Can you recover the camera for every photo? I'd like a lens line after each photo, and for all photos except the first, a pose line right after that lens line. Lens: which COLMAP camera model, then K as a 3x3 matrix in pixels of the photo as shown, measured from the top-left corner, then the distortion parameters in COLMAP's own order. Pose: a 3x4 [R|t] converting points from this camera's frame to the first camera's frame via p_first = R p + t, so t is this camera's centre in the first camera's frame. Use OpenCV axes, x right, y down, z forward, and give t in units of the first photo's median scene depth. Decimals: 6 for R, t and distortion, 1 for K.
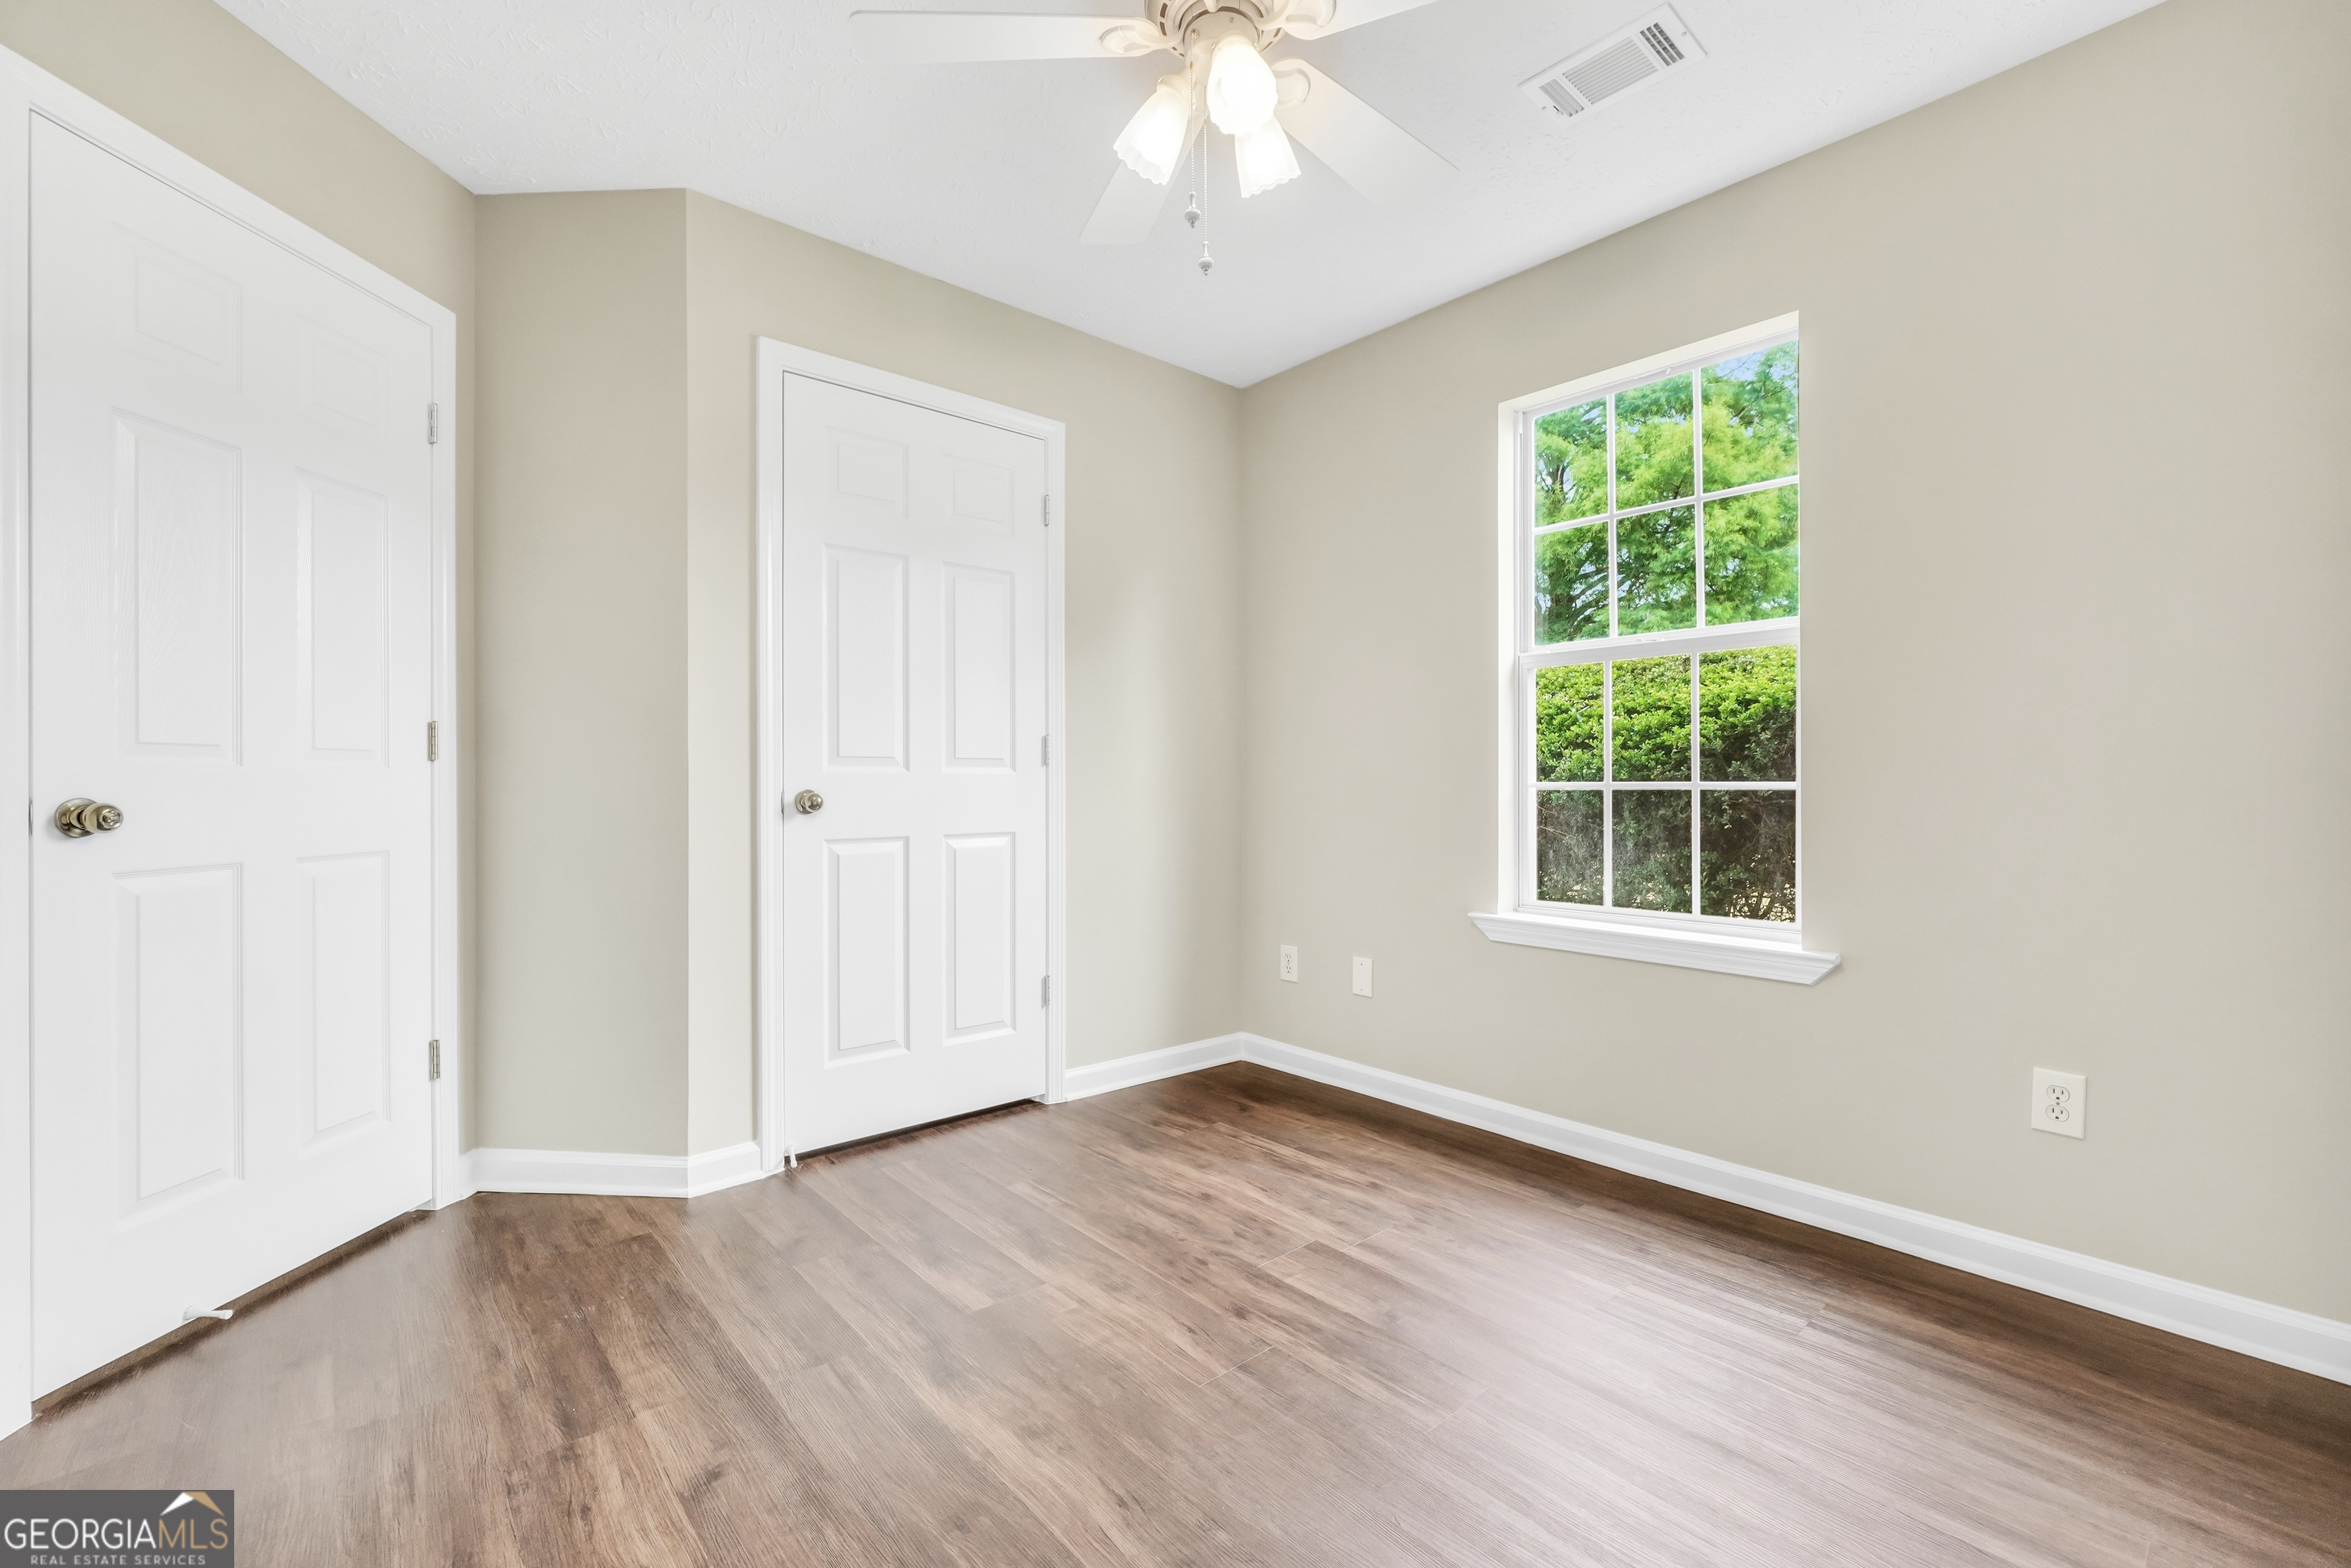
lens RADIAL K [[988.4, 0, 1169.8], [0, 988.4, 783.3], [0, 0, 1]] dist [-0.000736, -0.000241]
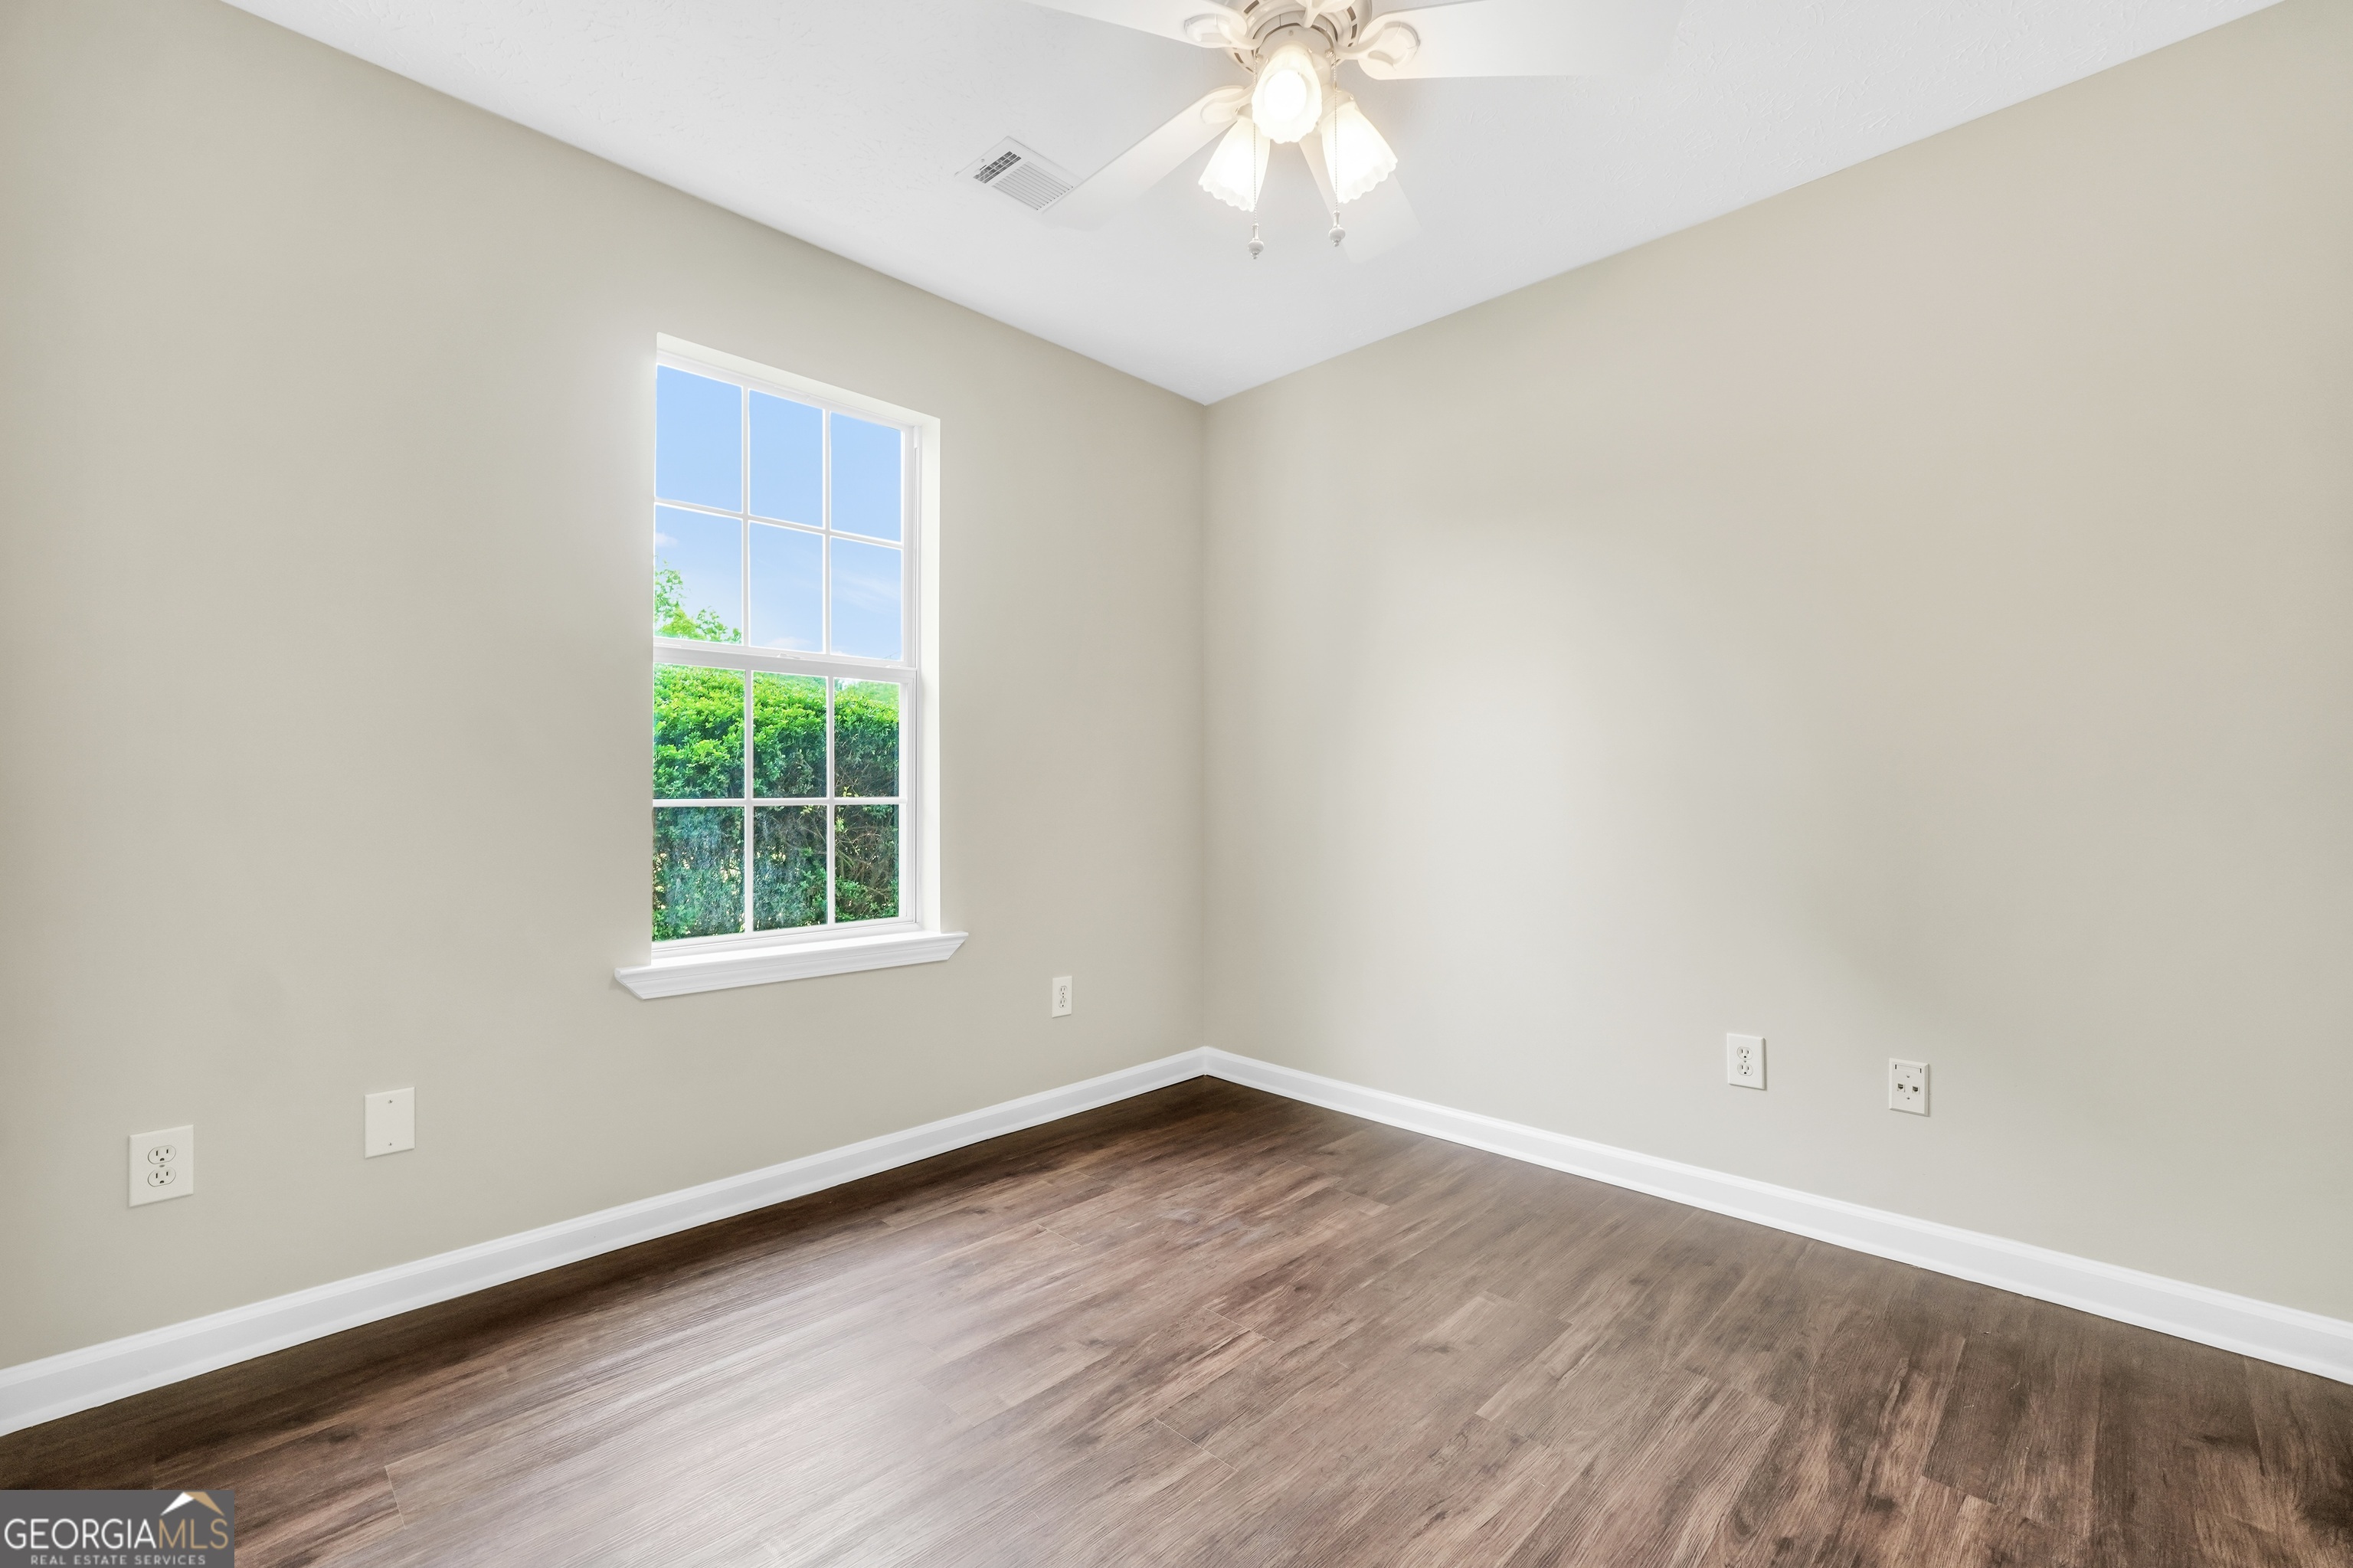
lens RADIAL K [[985.3, 0, 1162.1], [0, 985.3, 787.3], [0, 0, 1]] dist [-0.011719, 0.000615]
pose [[-0.068208, 0.012515, 0.997593, -0.561049], [0.005998, 0.999908, -0.012134, 0.002241], [-0.997653, 0.005156, -0.068277, 0.737454]]
